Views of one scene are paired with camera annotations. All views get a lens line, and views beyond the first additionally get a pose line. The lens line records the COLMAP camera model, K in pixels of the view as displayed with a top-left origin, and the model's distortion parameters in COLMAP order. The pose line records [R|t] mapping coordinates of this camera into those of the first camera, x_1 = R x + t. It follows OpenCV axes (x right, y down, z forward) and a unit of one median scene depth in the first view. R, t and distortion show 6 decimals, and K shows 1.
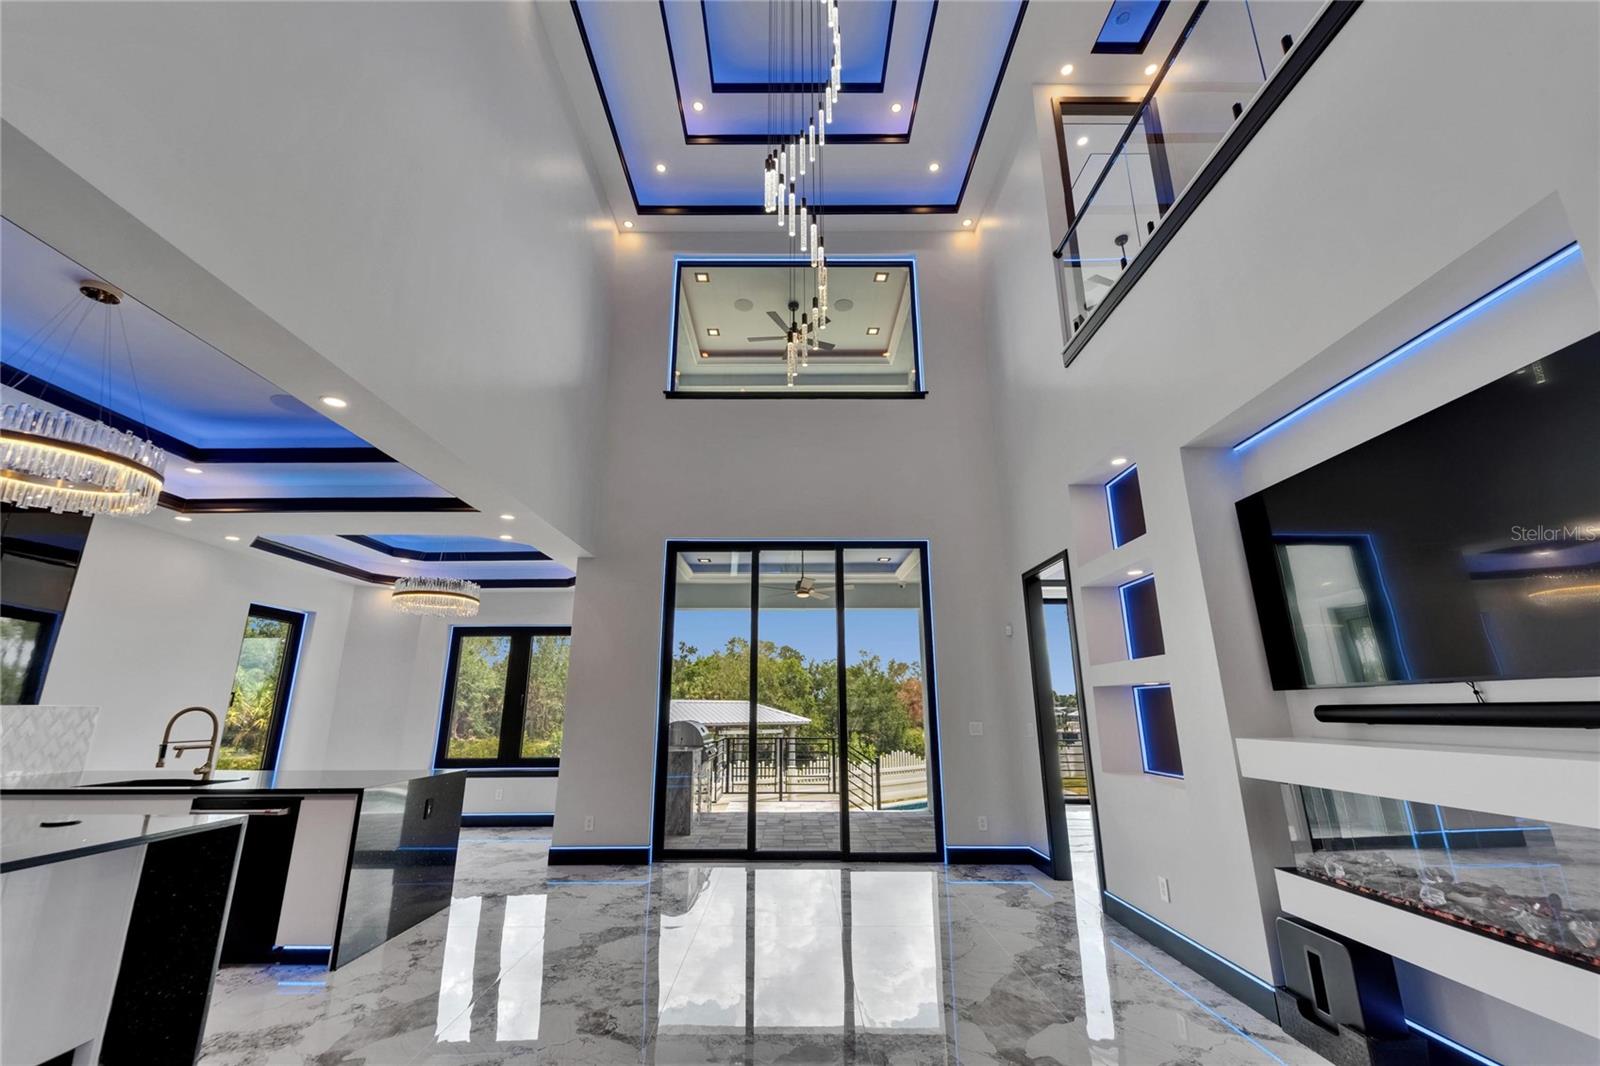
lens RADIAL K [[654.6, 0, 794.3], [0, 654.6, 544.5], [0, 0, 1]] dist [-0.000804, -0.000030]
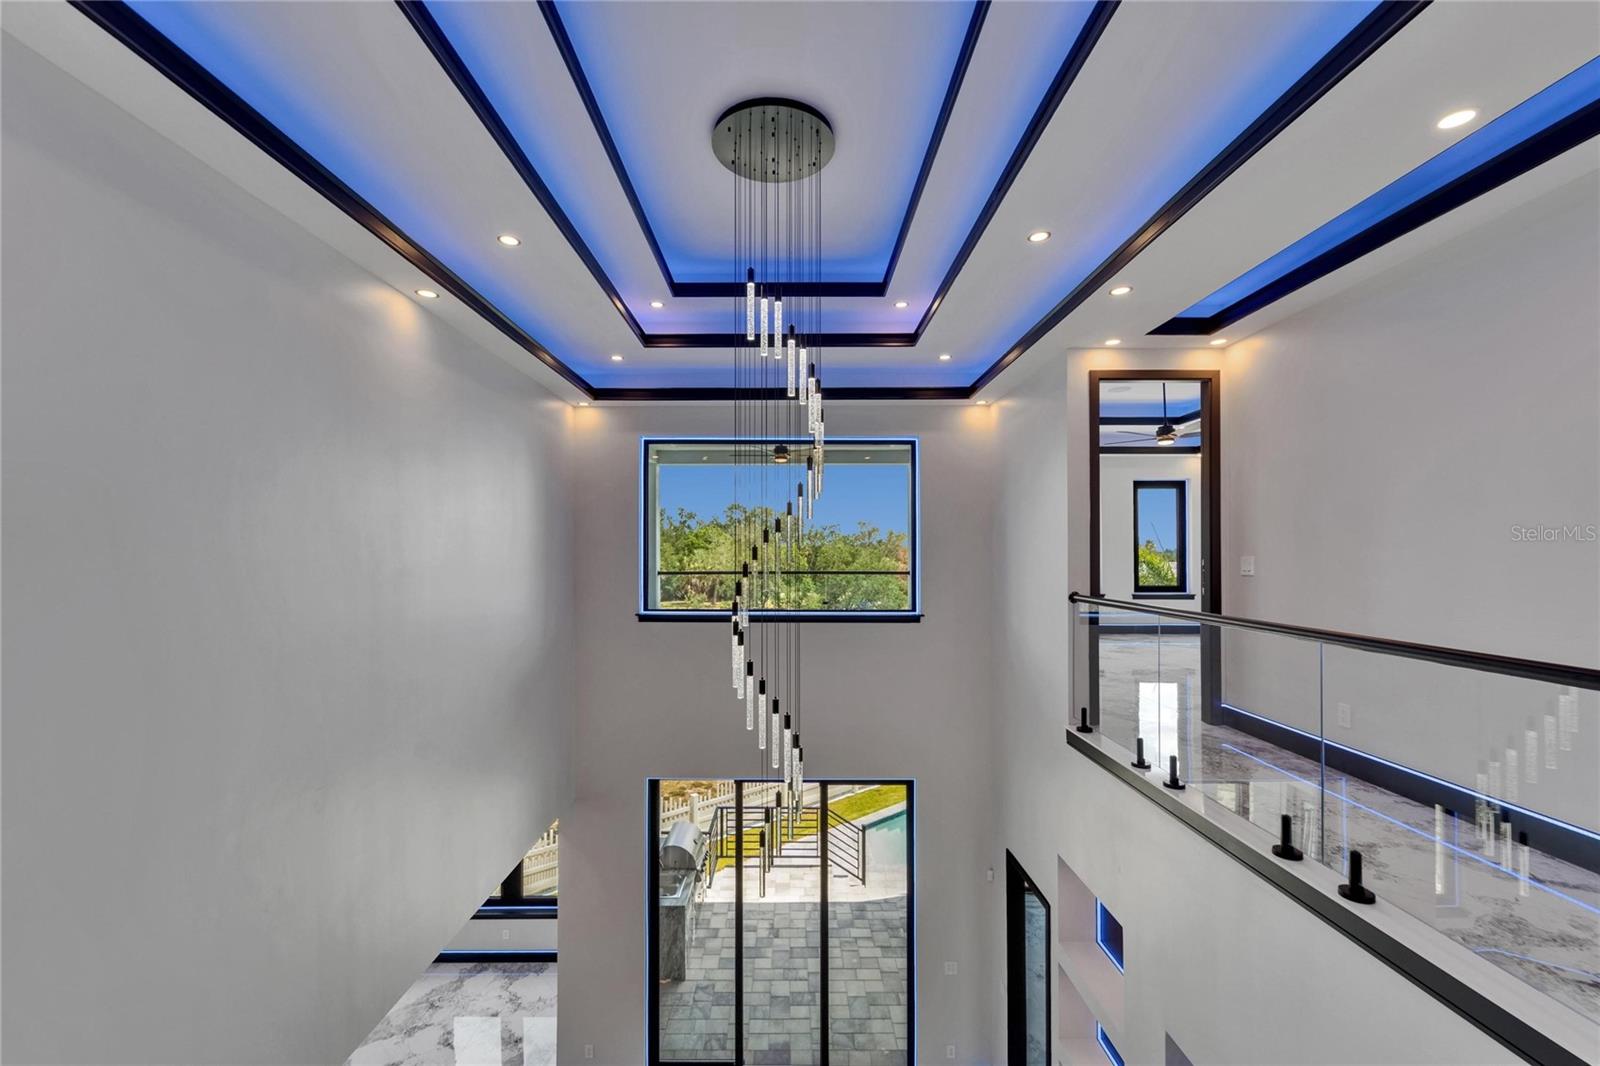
lens RADIAL K [[654.6, 0, 807.3], [0, 654.6, 538.4], [0, 0, 1]] dist [-0.000804, -0.000030]
pose [[0.999823, 0.001714, 0.018762, 0.021847], [-0.006337, 0.968432, 0.249196, -0.531741], [-0.017742, -0.249270, 0.968271, 0.130935]]
